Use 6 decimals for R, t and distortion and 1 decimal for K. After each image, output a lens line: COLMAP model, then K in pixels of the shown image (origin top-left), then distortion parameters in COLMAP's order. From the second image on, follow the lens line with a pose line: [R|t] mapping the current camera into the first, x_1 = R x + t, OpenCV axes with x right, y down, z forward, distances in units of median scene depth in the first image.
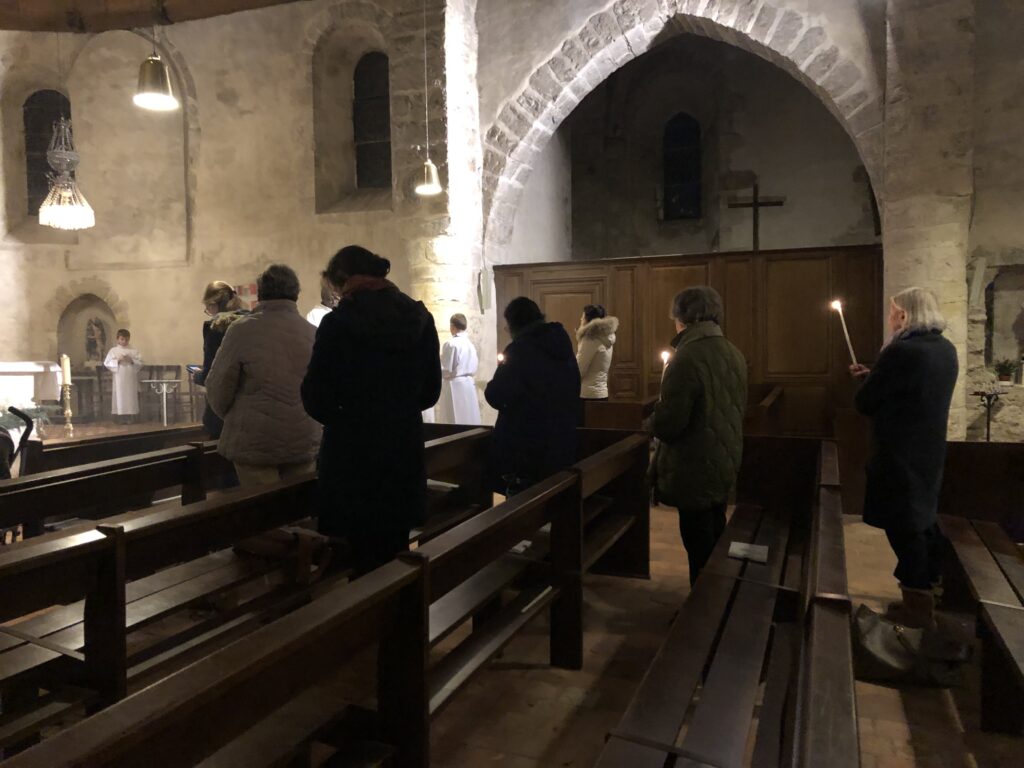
lens RADIAL K [[833.1, 0, 512.0], [0, 833.1, 384.0], [0, 0, 1]] dist [-0.010169, 0.005788]
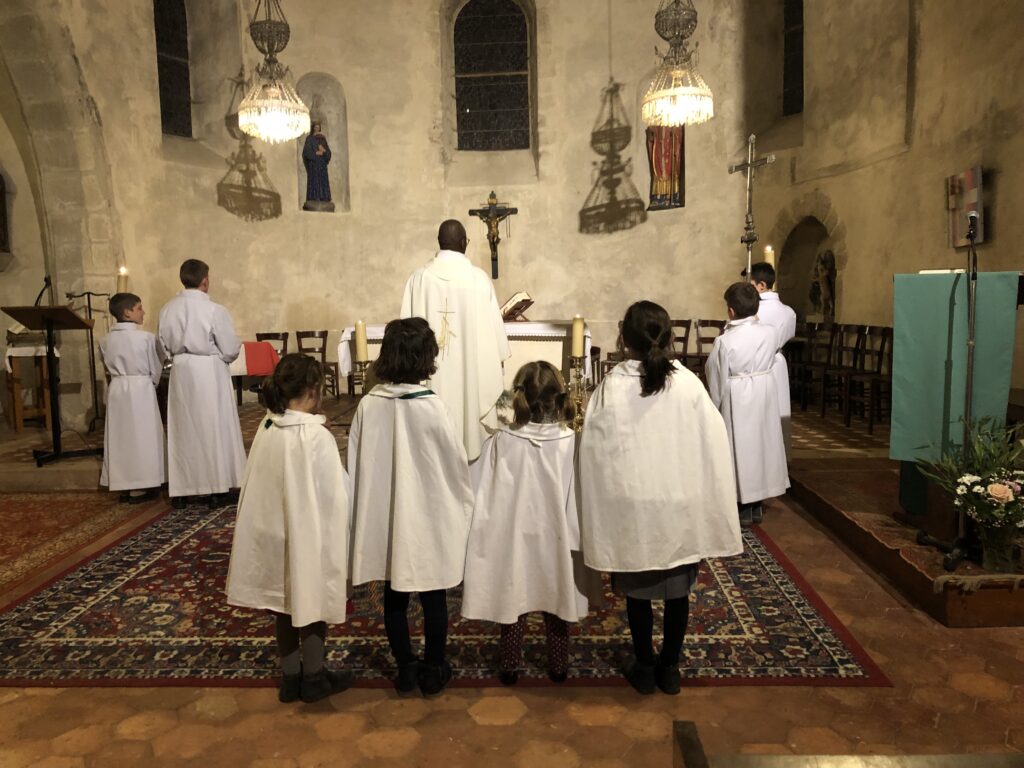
lens RADIAL K [[830.0, 0, 503.3], [0, 830.0, 381.5], [0, 0, 1]] dist [0.007118, -0.006299]
pose [[0.296804, 0.103542, -0.949309, 0.080740], [-0.026335, 0.994614, 0.100249, -0.035481], [0.954575, -0.004754, 0.297932, 0.559194]]
